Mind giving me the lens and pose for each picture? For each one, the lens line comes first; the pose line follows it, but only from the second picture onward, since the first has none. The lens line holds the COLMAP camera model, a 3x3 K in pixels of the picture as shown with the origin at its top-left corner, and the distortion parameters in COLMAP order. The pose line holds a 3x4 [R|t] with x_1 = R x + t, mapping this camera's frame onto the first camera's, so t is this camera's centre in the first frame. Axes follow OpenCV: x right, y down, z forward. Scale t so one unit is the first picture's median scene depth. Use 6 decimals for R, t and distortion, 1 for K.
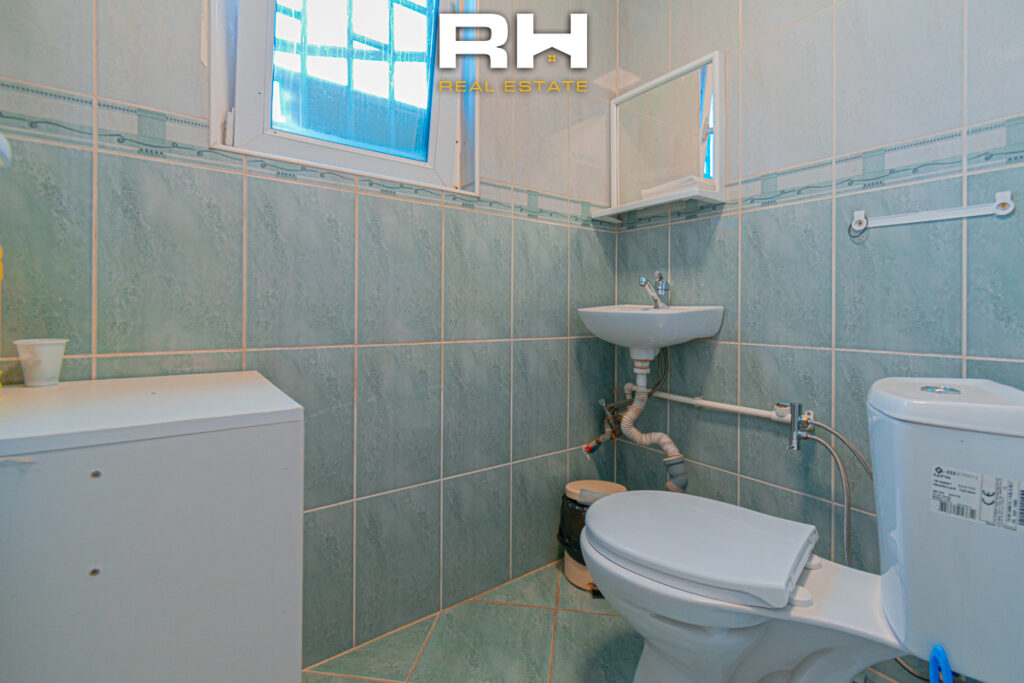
lens RADIAL K [[463.0, 0, 514.2], [0, 463.0, 313.6], [0, 0, 1]] dist [0.001832, 0.000117]
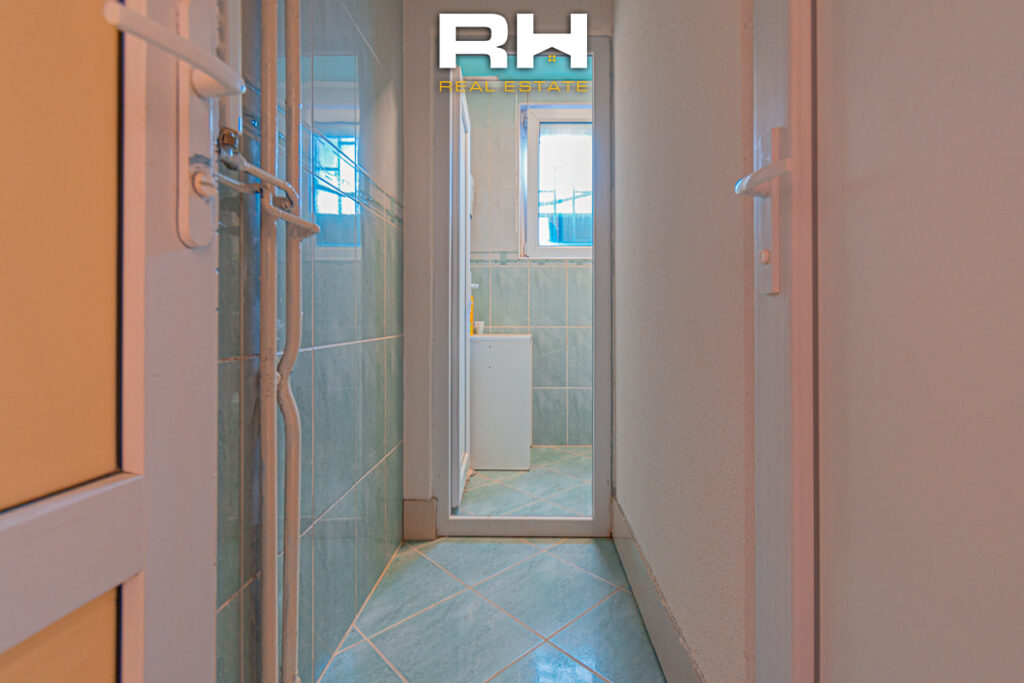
lens RADIAL K [[463.0, 0, 514.2], [0, 463.0, 313.6], [0, 0, 1]] dist [0.001832, 0.000117]
pose [[0.779688, -0.008590, -0.626109, 1.013909], [0.004331, 0.999956, -0.008327, 0.017596], [0.626153, 0.003781, 0.779691, -1.148278]]
